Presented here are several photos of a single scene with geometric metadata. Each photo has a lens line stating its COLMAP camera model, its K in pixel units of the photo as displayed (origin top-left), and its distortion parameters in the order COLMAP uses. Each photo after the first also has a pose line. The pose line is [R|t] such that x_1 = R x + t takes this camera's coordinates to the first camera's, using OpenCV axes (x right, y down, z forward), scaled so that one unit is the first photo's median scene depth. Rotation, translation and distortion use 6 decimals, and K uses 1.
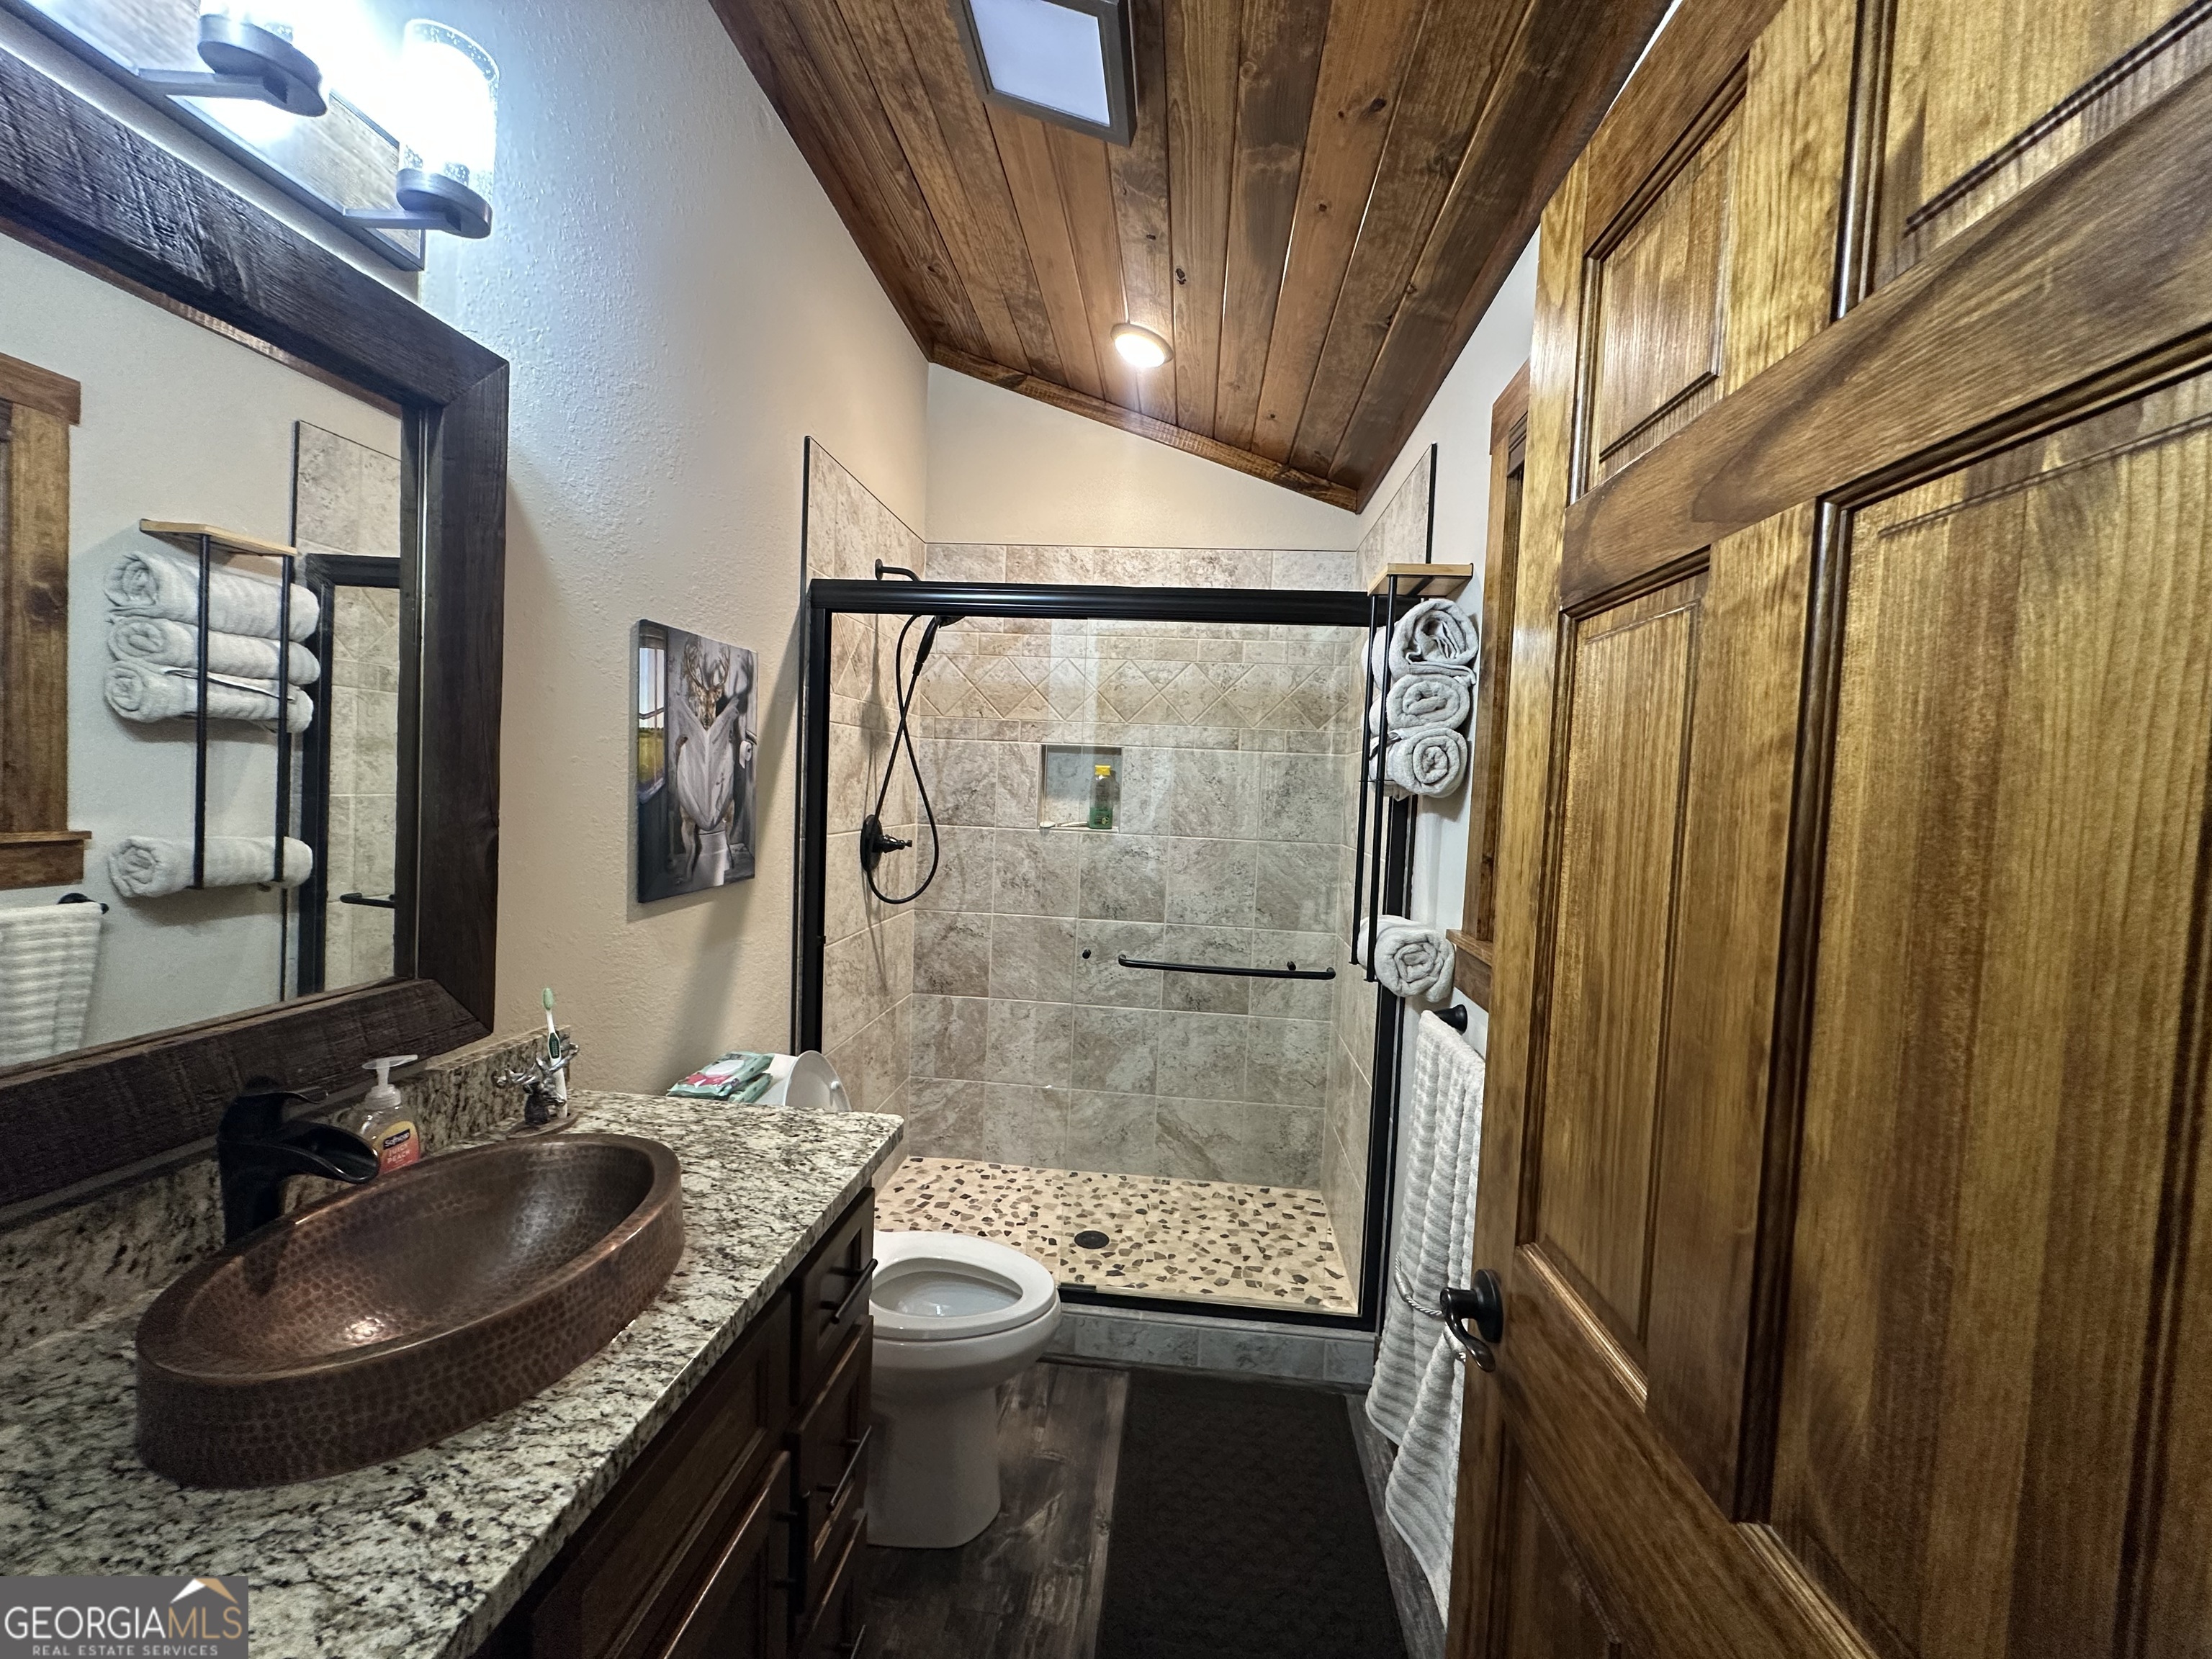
lens RADIAL K [[892.9, 0, 1106.0], [0, 892.9, 829.5], [0, 0, 1]] dist [-0.000804, 0.000254]
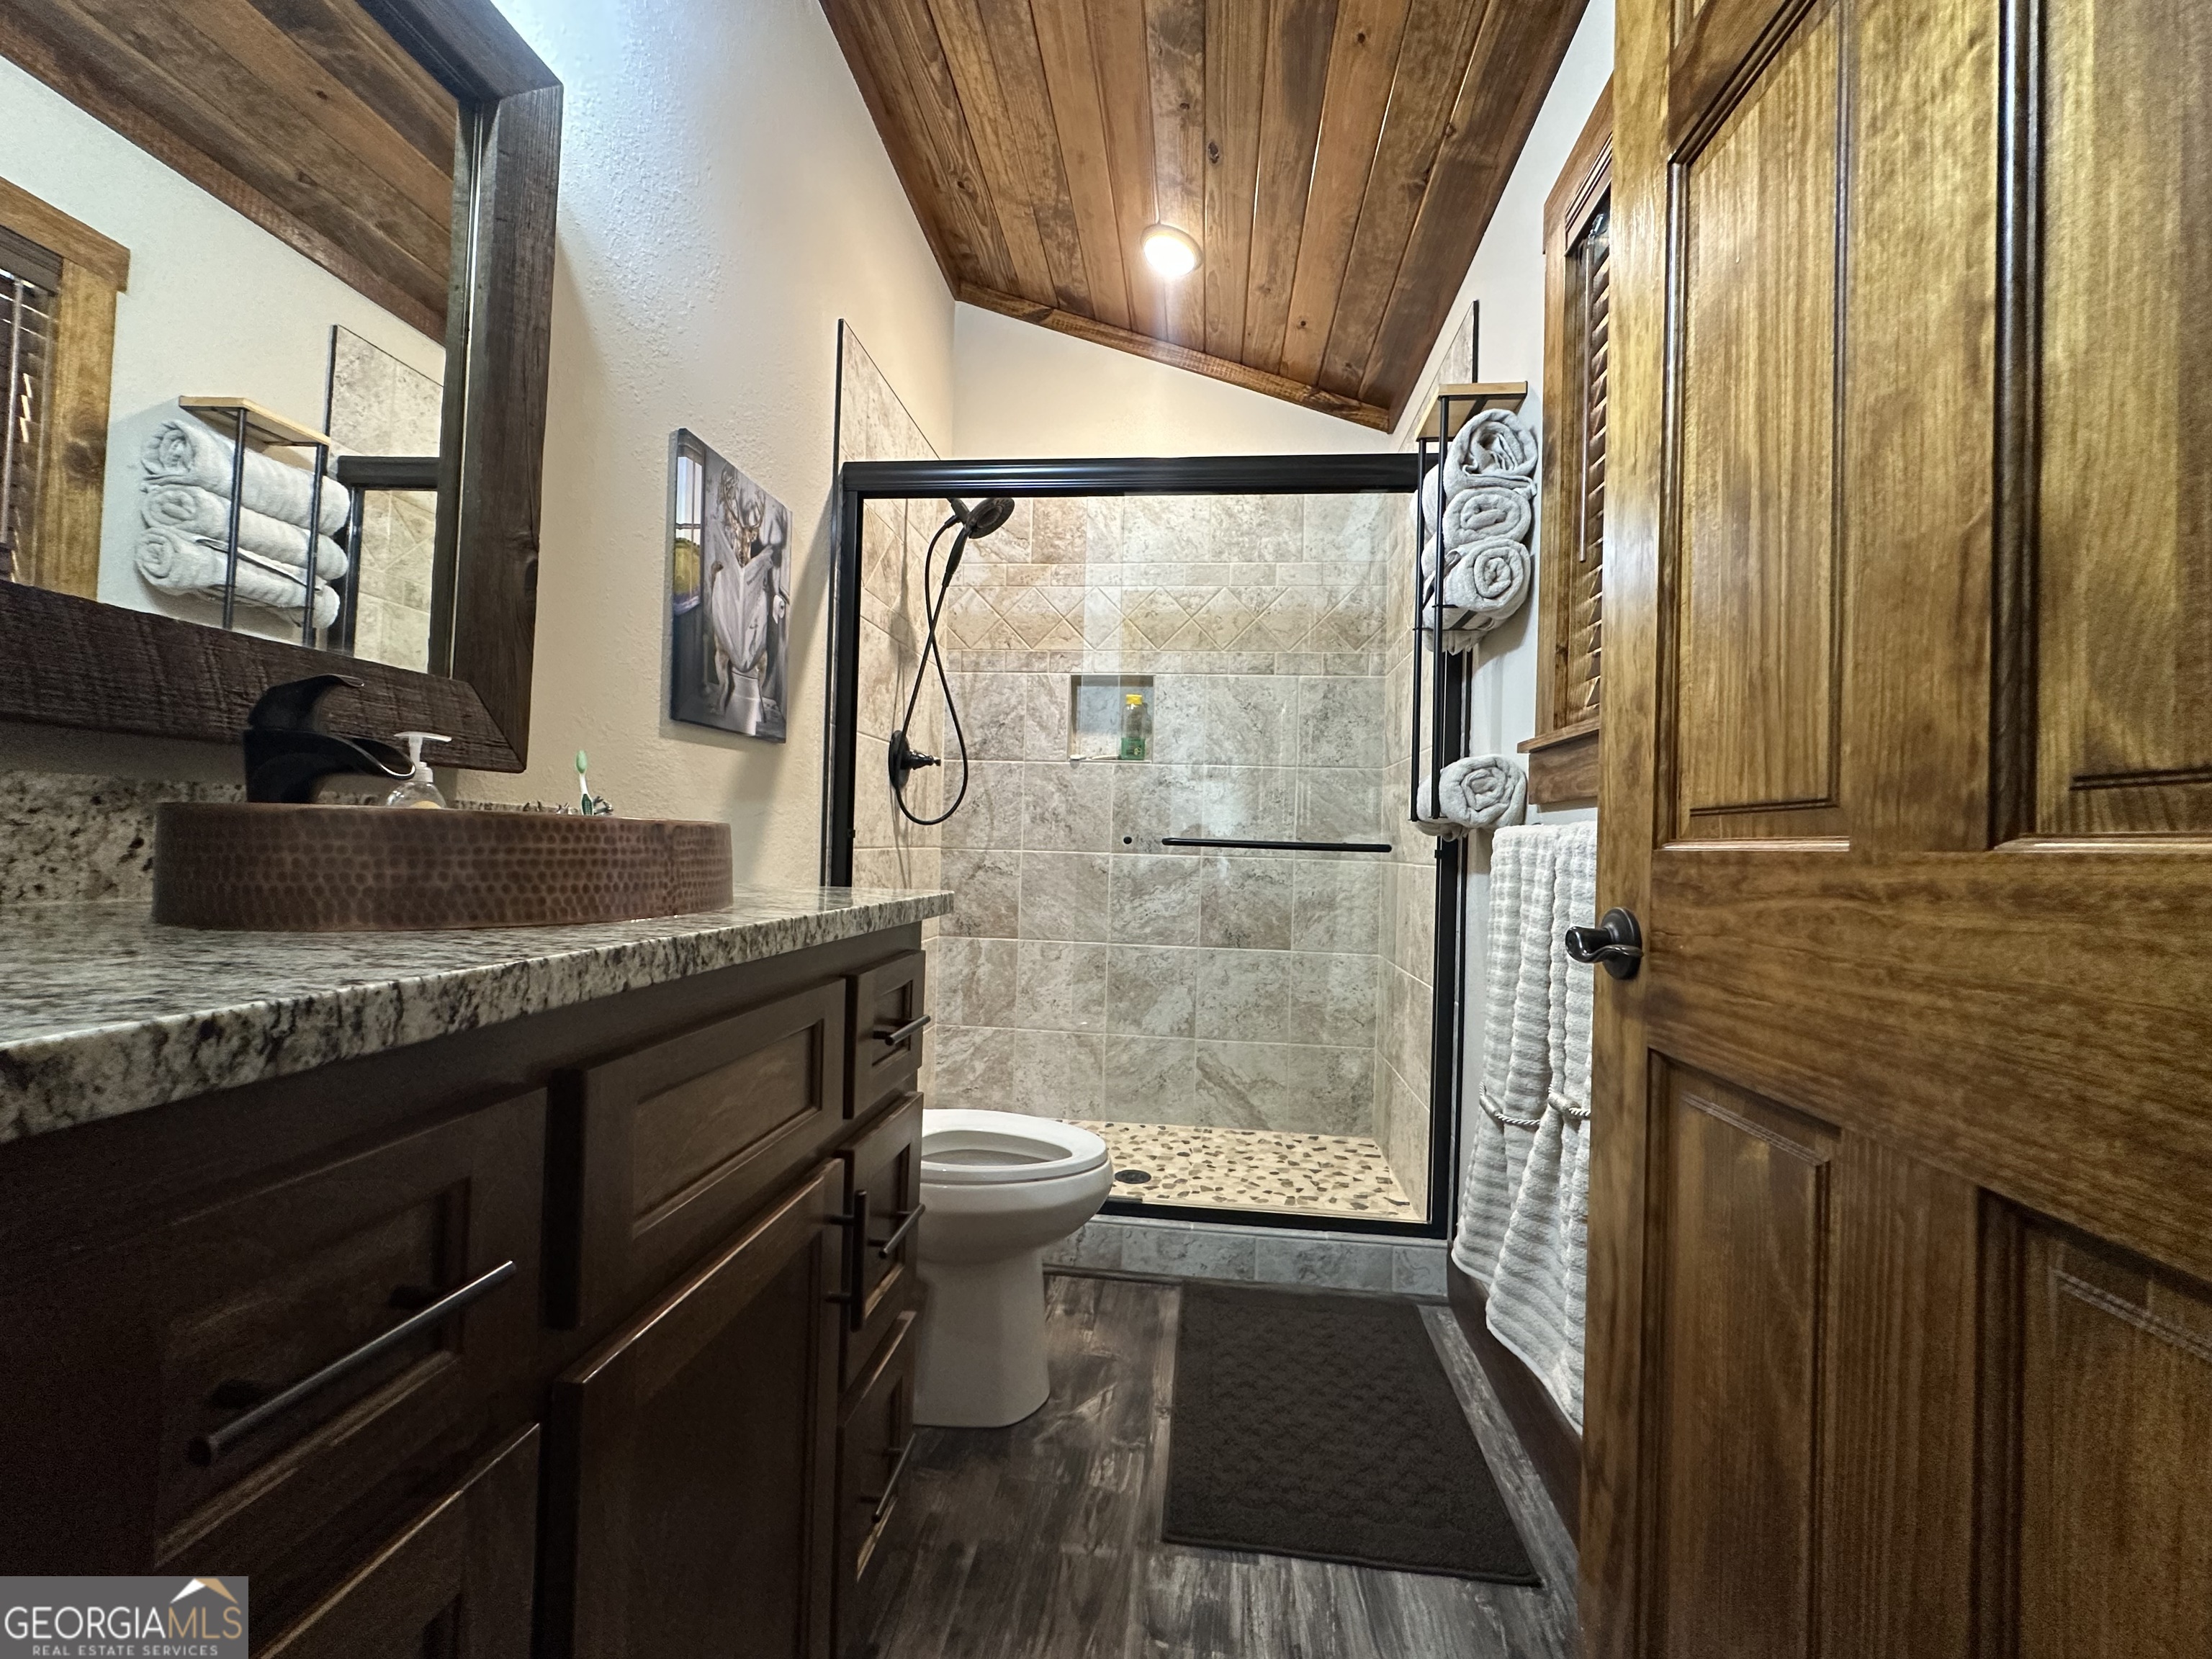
lens RADIAL K [[909.8, 0, 1106.0], [0, 909.8, 829.5], [0, 0, 1]] dist [-0.002435, -0.000058]
pose [[0.999820, -0.013467, -0.013390, -0.034593], [0.012563, 0.997776, -0.065464, 0.208001], [0.014242, 0.065284, 0.997765, 0.029997]]
